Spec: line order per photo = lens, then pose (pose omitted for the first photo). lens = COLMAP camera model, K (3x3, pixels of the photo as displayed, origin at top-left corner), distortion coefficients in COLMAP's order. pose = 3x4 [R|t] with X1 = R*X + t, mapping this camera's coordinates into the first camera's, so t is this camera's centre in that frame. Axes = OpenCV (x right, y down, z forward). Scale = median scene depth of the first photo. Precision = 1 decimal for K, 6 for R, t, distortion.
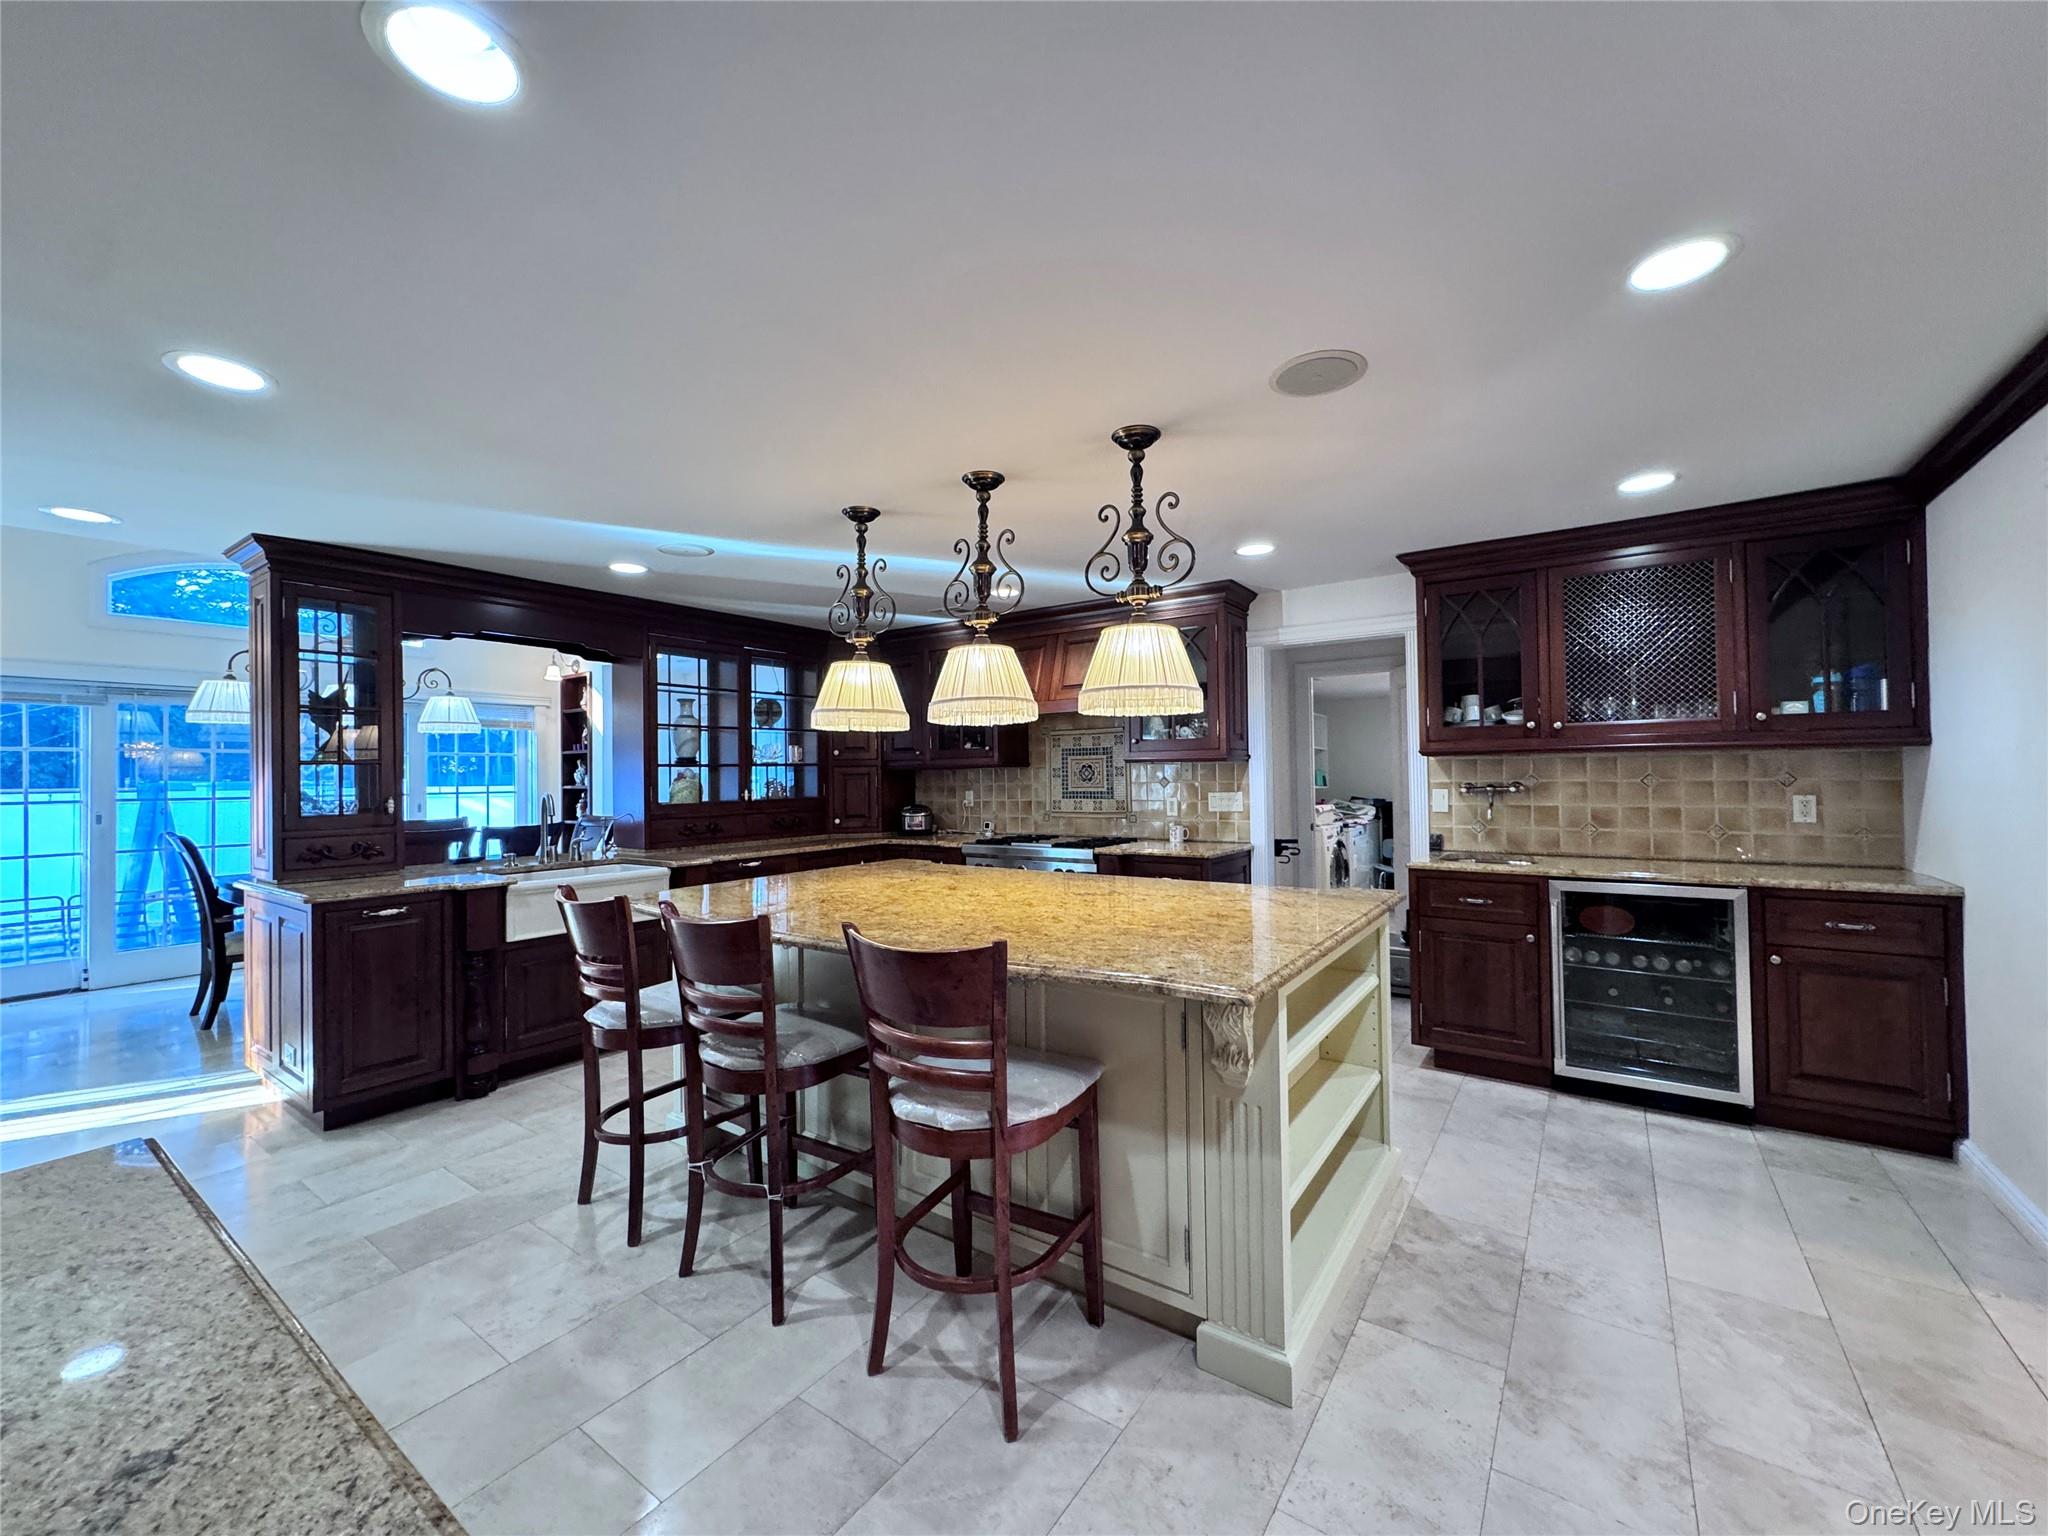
lens RADIAL K [[816.6, 0, 1024.8], [0, 816.6, 766.3], [0, 0, 1]] dist [-0.004035, 0.000494]
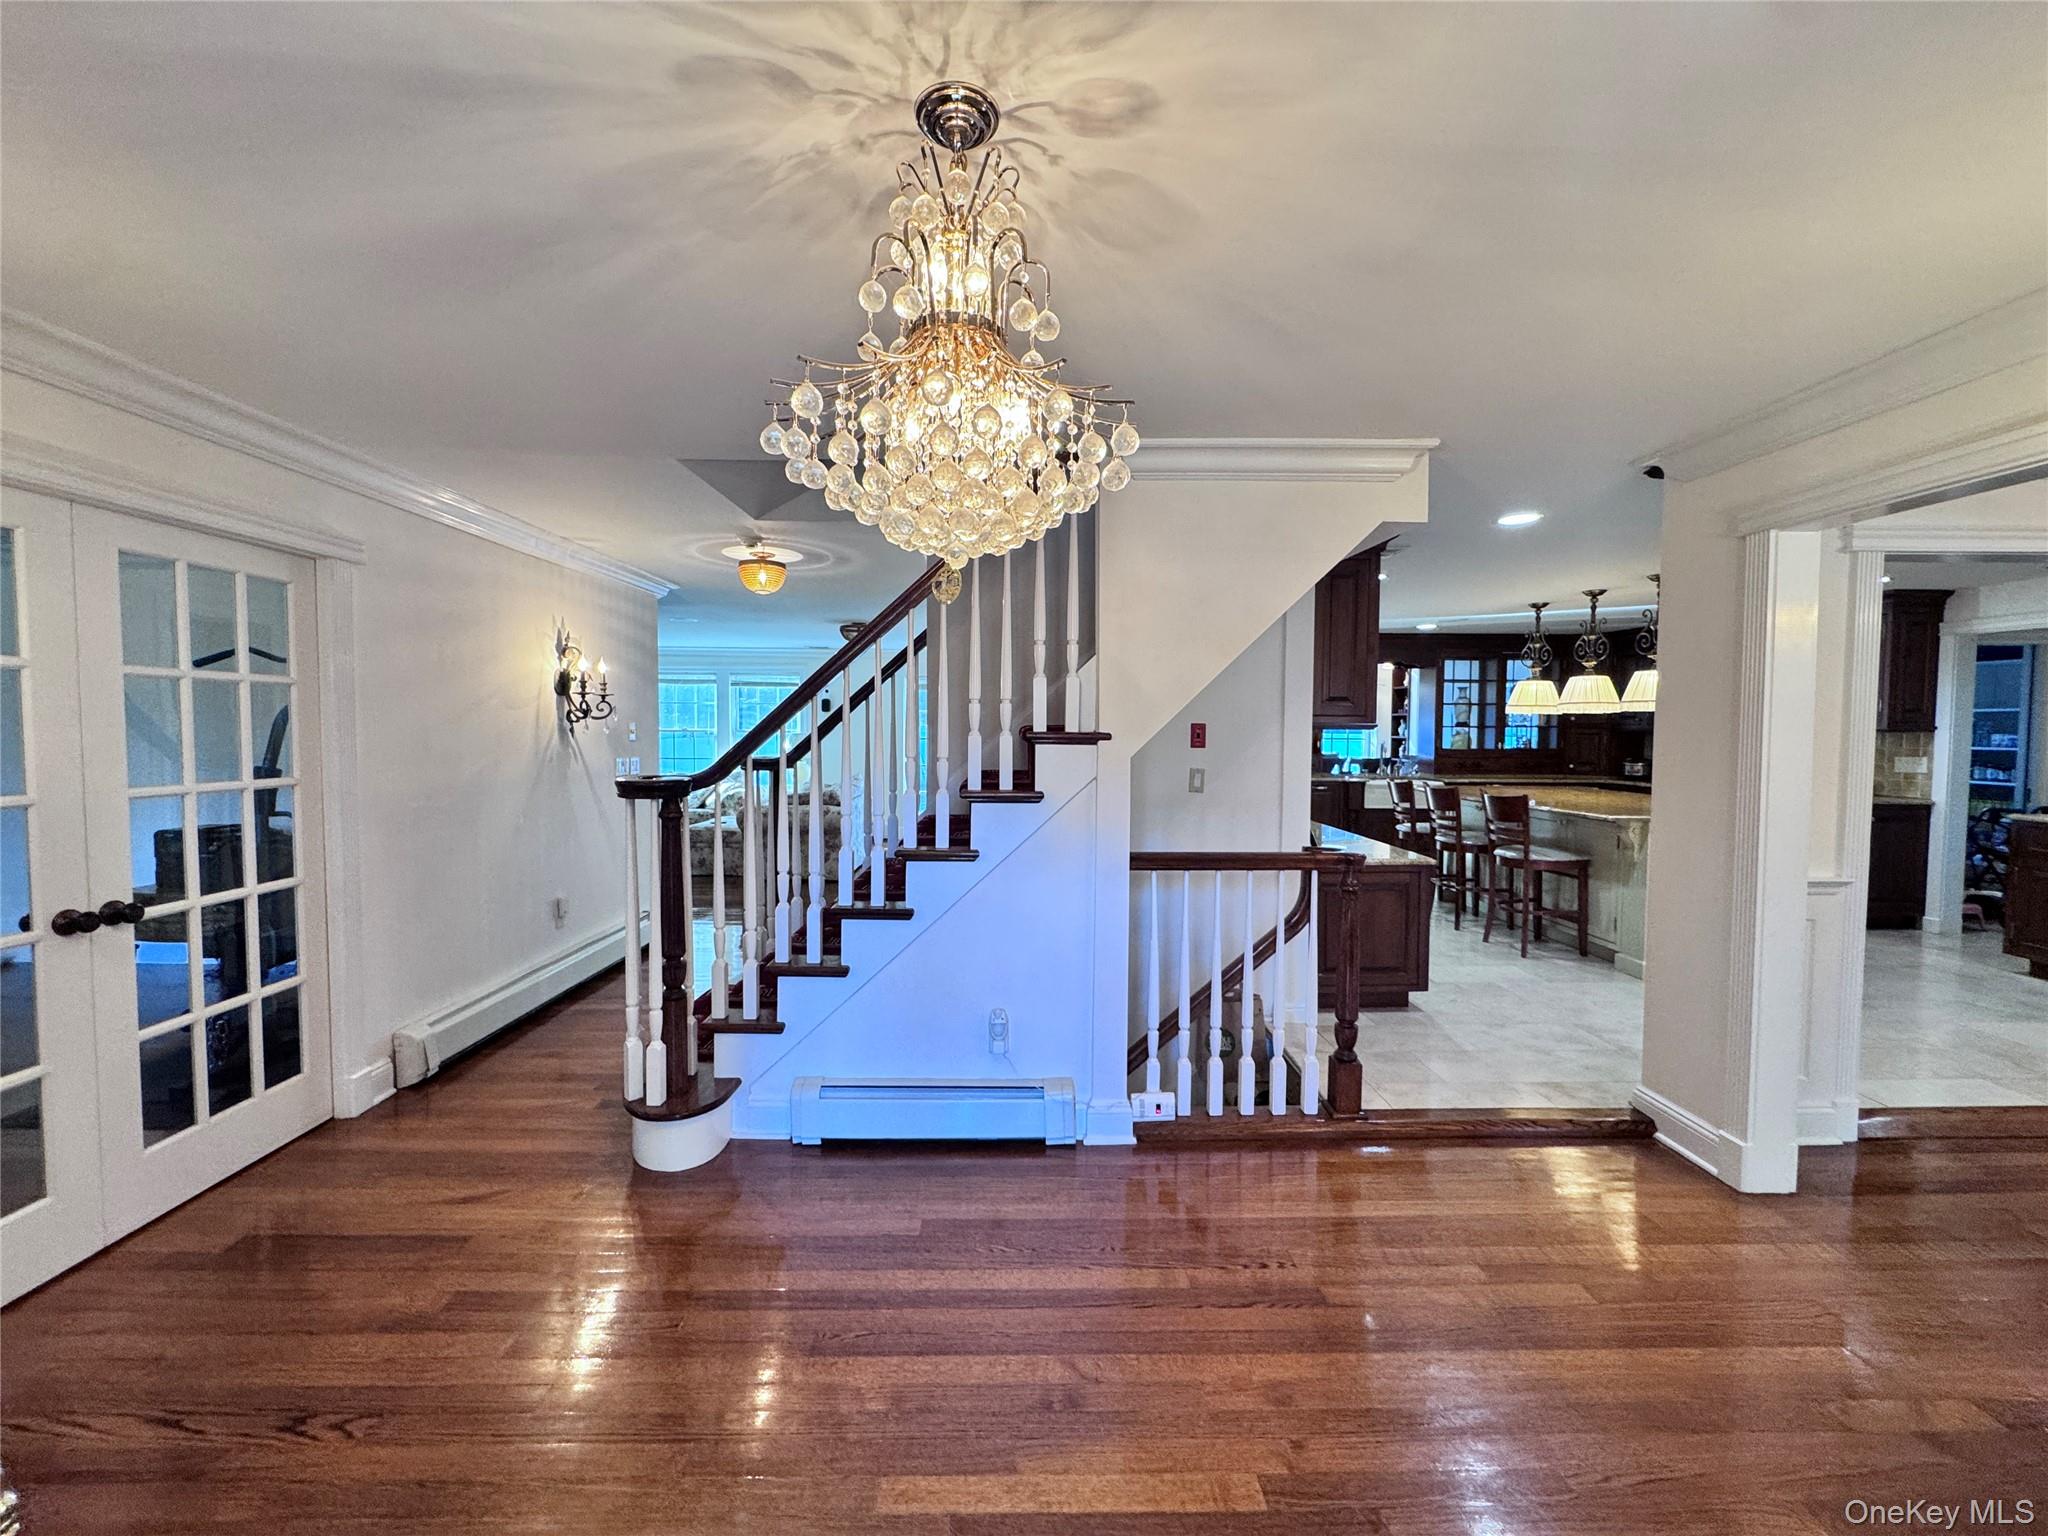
lens RADIAL K [[816.6, 0, 1018.2], [0, 816.6, 764.4], [0, 0, 1]] dist [-0.004035, 0.000494]
pose [[0.585214, 0.053525, -0.809110, 0.440258], [-0.004144, 0.998003, 0.063024, -0.027282], [0.810868, -0.033529, 0.584267, -0.772100]]
